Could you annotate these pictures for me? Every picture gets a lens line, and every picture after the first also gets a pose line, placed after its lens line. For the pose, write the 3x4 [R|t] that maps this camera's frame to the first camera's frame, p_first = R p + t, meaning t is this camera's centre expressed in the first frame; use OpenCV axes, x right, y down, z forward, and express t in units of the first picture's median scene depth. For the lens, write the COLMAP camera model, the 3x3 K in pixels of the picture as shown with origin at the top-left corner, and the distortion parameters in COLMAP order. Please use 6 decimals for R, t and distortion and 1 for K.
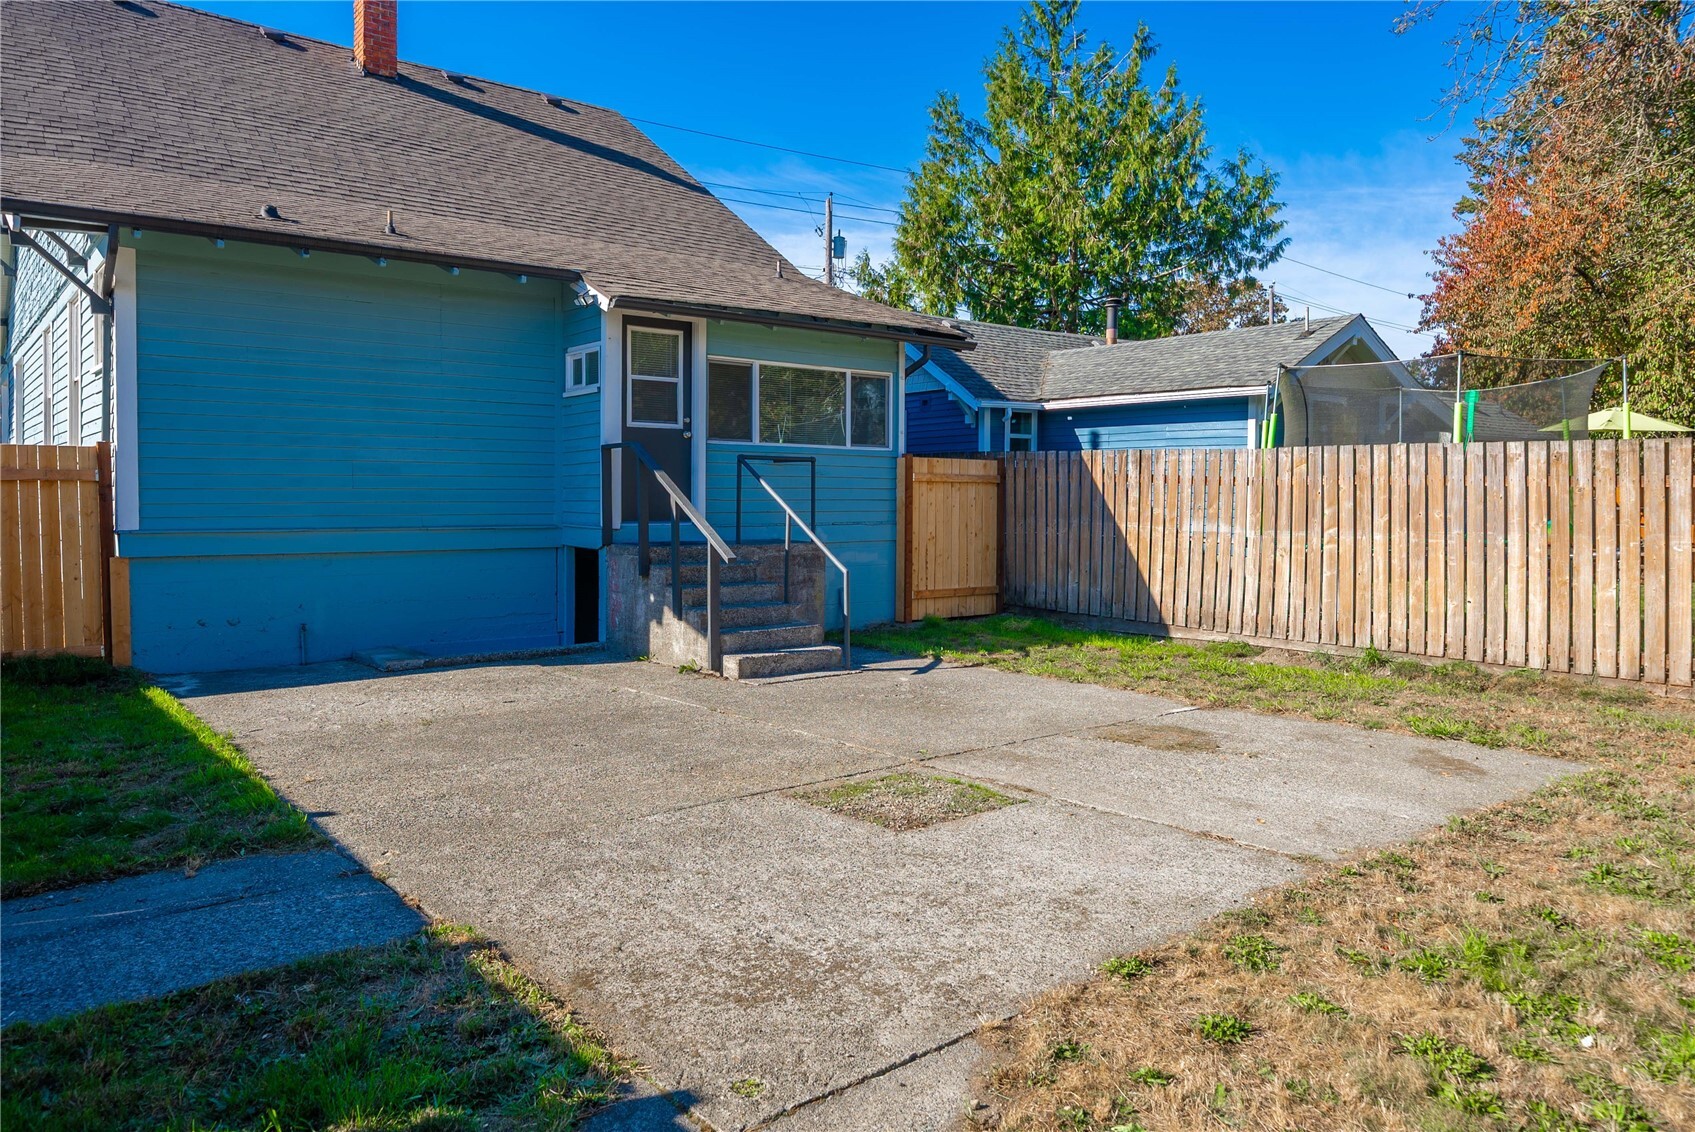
lens RADIAL K [[1166.9, 0, 847.5], [0, 1166.9, 566.0], [0, 0, 1]] dist [-0.006216, -0.000881]
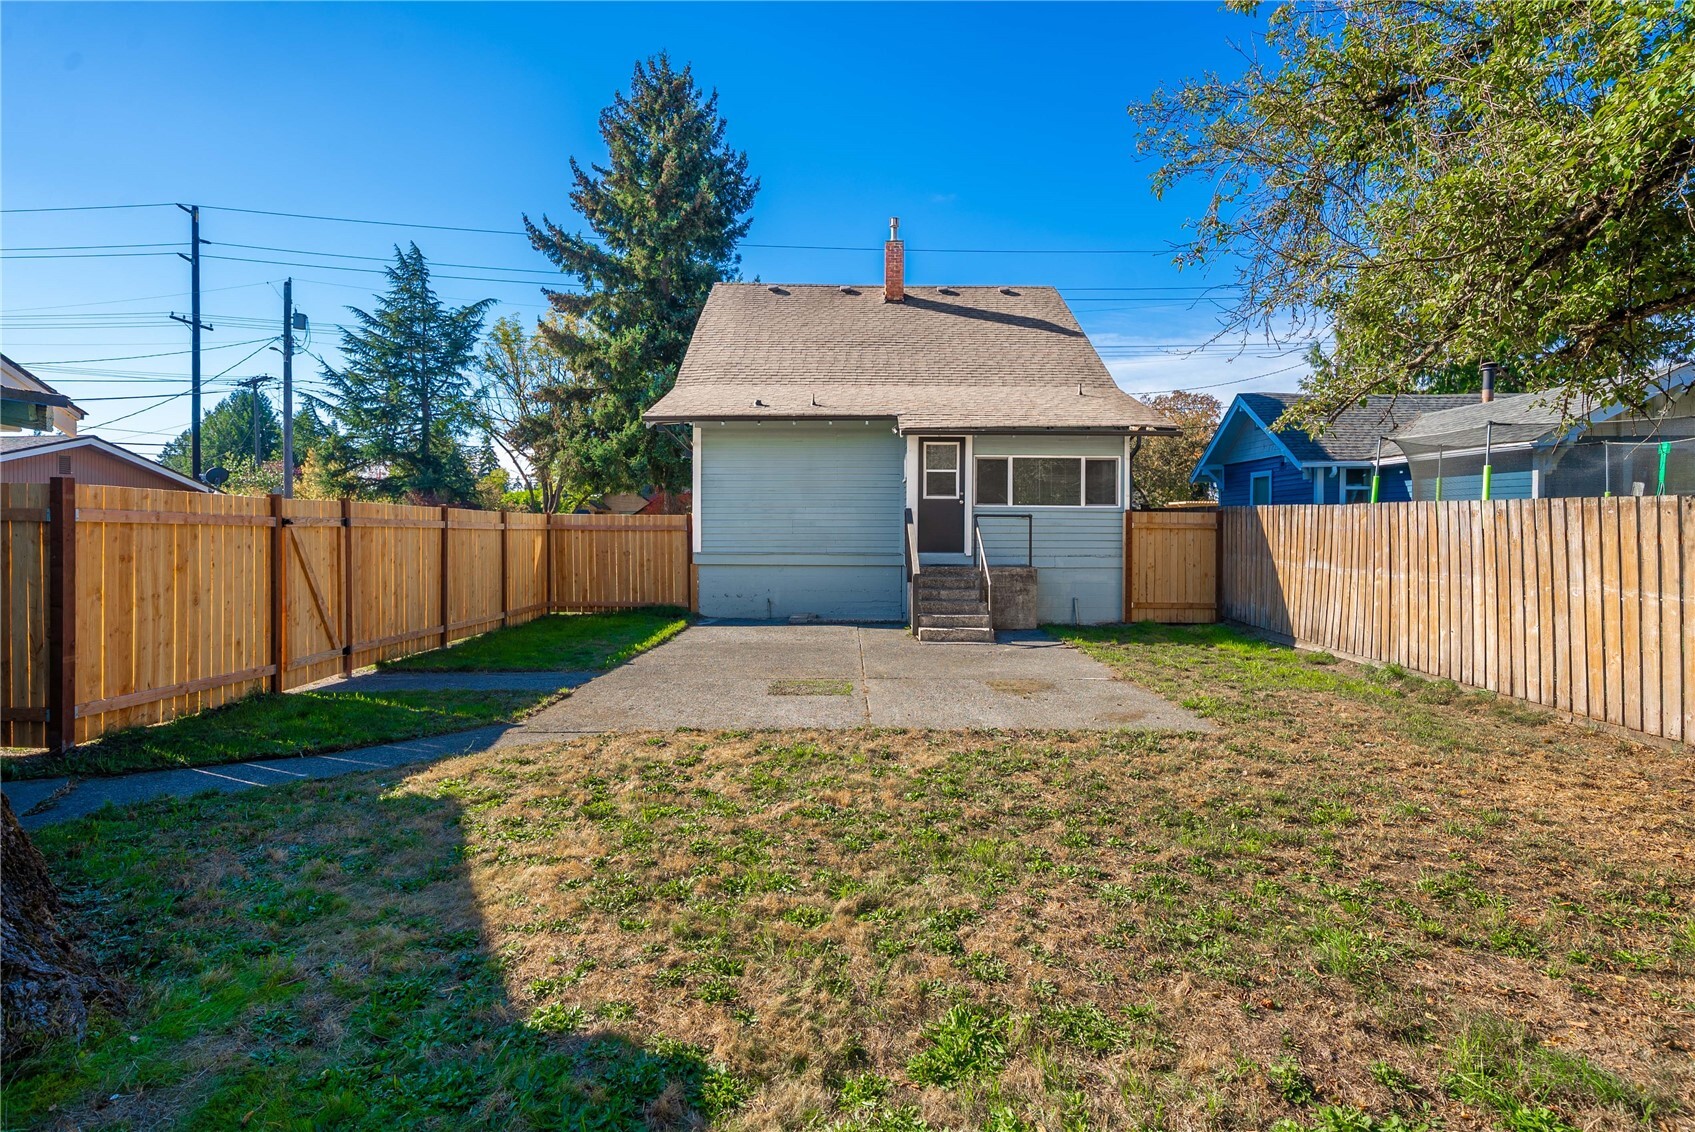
lens RADIAL K [[866.7, 0, 847.5], [0, 866.7, 566.0], [0, 0, 1]] dist [0.000590, 0.000285]
pose [[0.767597, 0.028883, -0.640282, 0.544781], [-0.038964, 0.999239, -0.001636, -0.009998], [0.639748, 0.026204, 0.768138, -0.082448]]
